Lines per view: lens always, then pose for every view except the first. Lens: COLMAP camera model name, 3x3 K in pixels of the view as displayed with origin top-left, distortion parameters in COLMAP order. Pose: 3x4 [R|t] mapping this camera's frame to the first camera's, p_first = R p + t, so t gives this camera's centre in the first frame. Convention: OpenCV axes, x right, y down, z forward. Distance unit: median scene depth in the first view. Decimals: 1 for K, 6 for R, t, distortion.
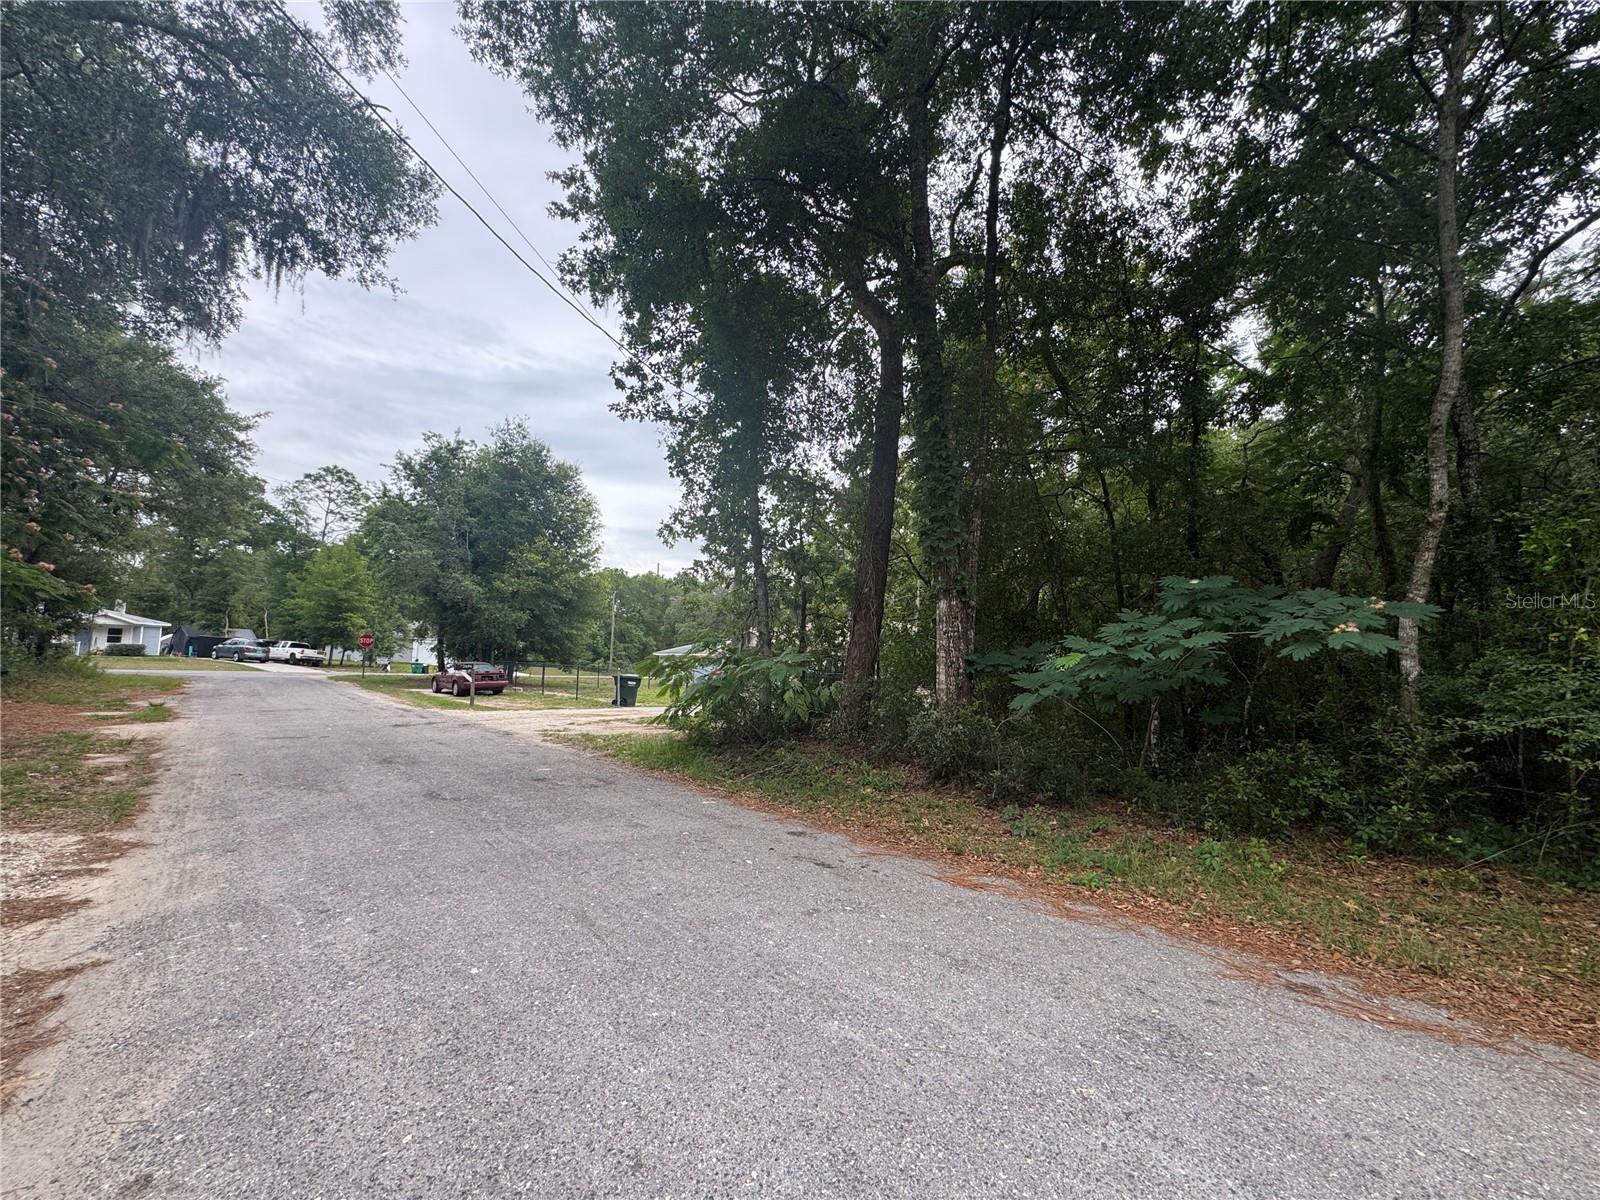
lens RADIAL K [[635.3, 0, 800.2], [0, 635.3, 601.0], [0, 0, 1]] dist [-0.003619, 0.000404]
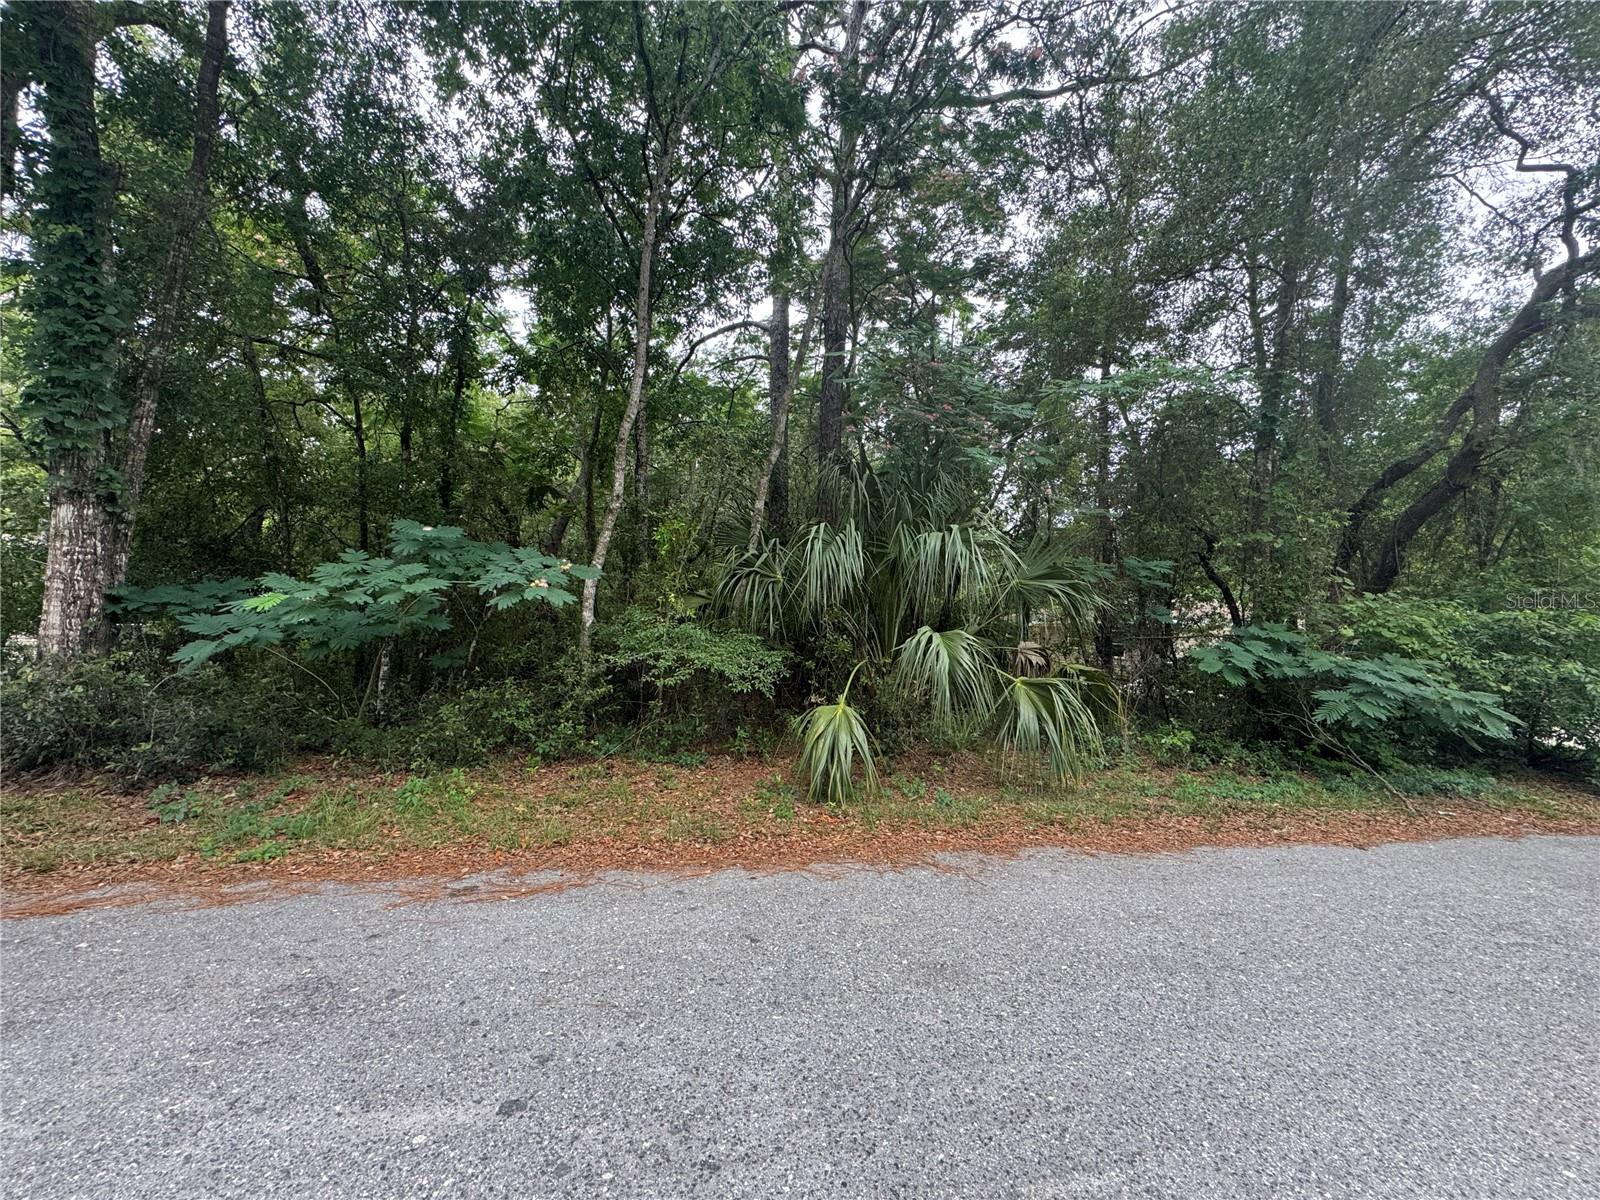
lens RADIAL K [[635.3, 0, 800.2], [0, 635.3, 601.0], [0, 0, 1]] dist [-0.003619, 0.000404]
pose [[0.493586, 0.040287, 0.868763, 0.034985], [-0.114320, 0.993264, 0.018891, -0.002858], [-0.862151, -0.108641, 0.494867, -0.021448]]
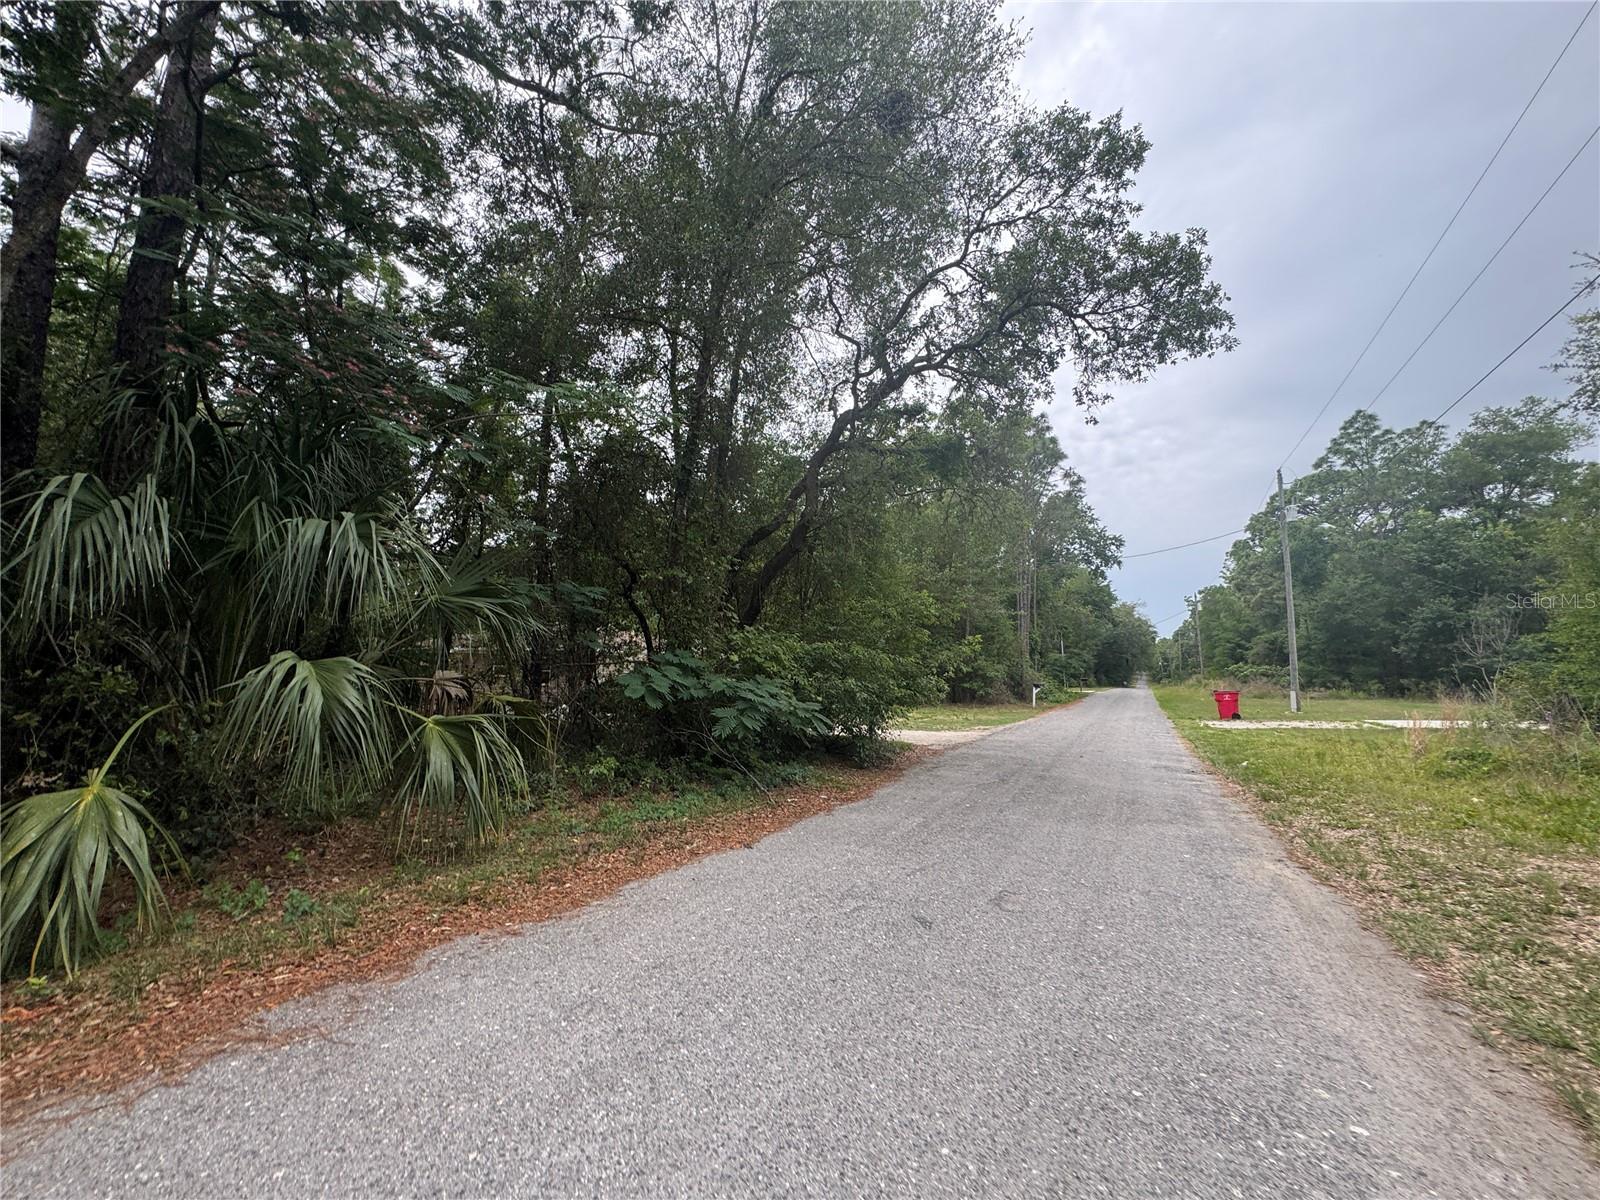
lens RADIAL K [[635.3, 0, 800.2], [0, 635.3, 601.0], [0, 0, 1]] dist [-0.003619, 0.000404]
pose [[-0.326018, 0.083262, 0.941690, 0.172137], [-0.120808, 0.984278, -0.128852, 0.000413], [-0.937613, -0.155772, -0.310834, 0.000493]]
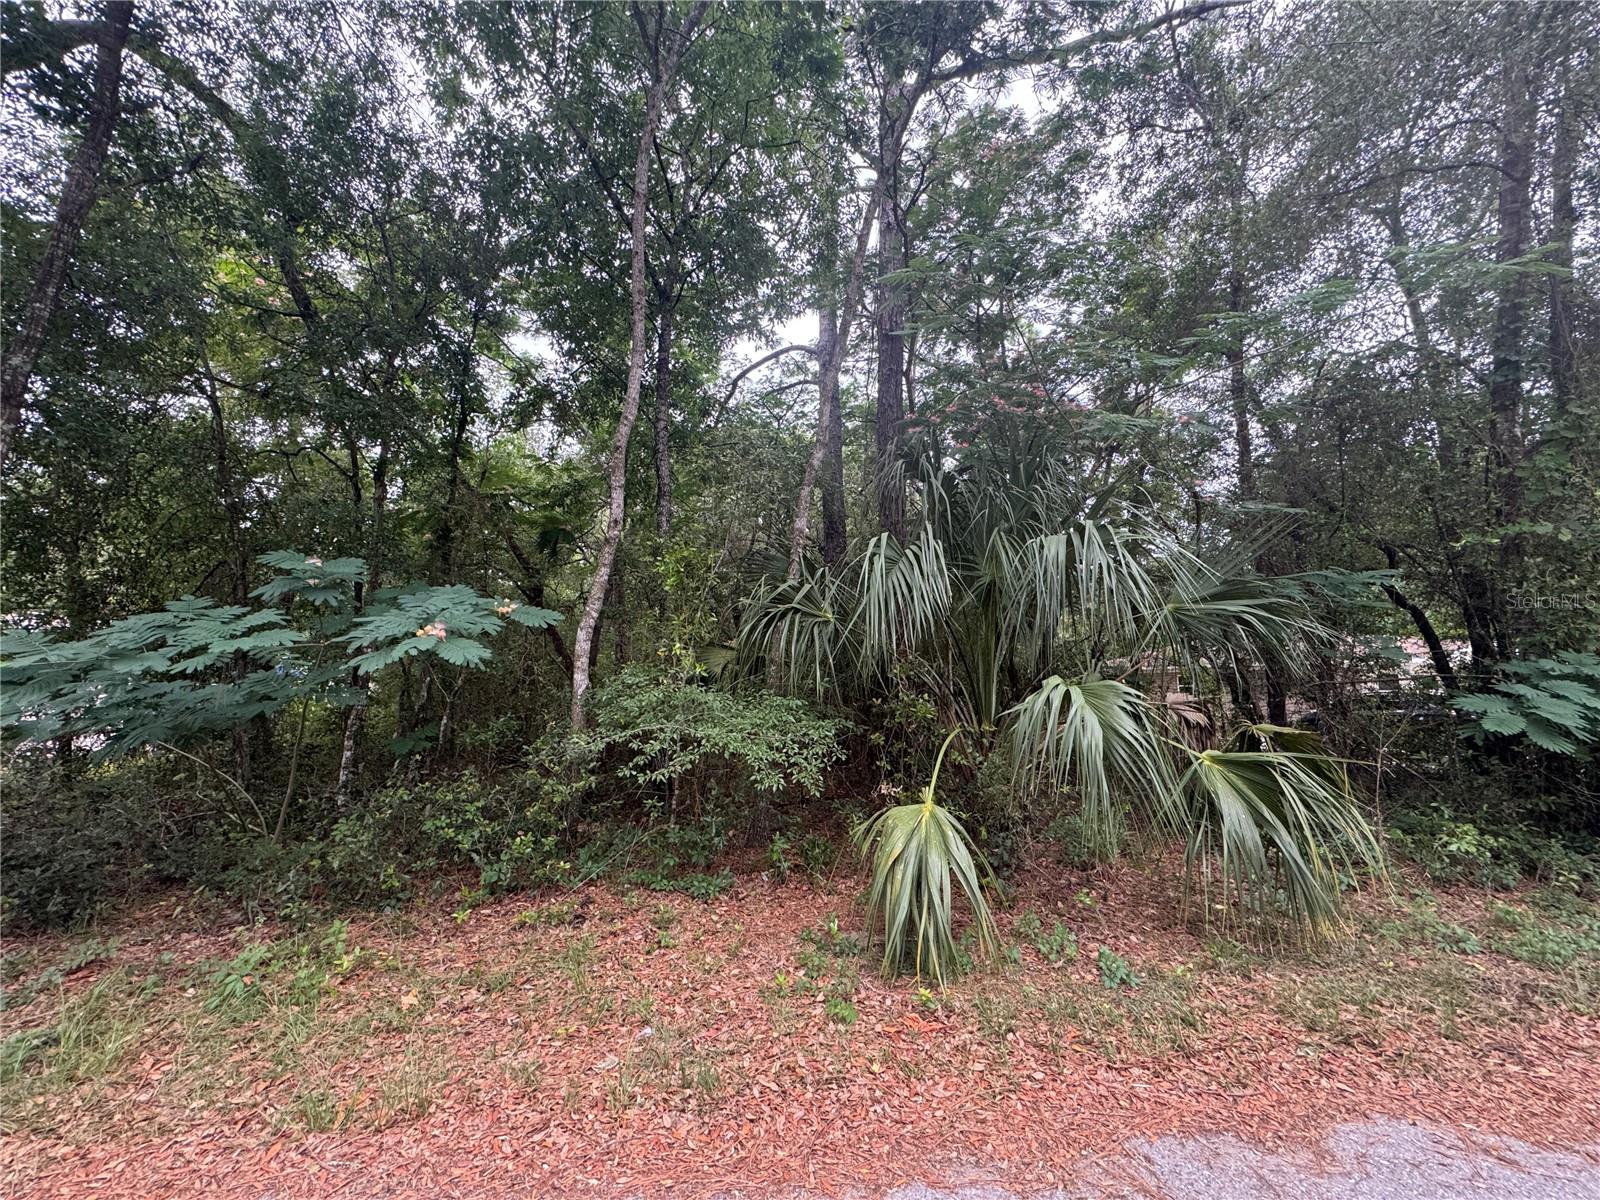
lens RADIAL K [[632.2, 0, 796.3], [0, 632.2, 602.6], [0, 0, 1]] dist [-0.004813, -0.000018]
pose [[0.592270, 0.090428, 0.800649, 0.327910], [-0.072230, 0.995640, -0.059020, 0.014987], [-0.802495, -0.022875, 0.596220, 0.127574]]
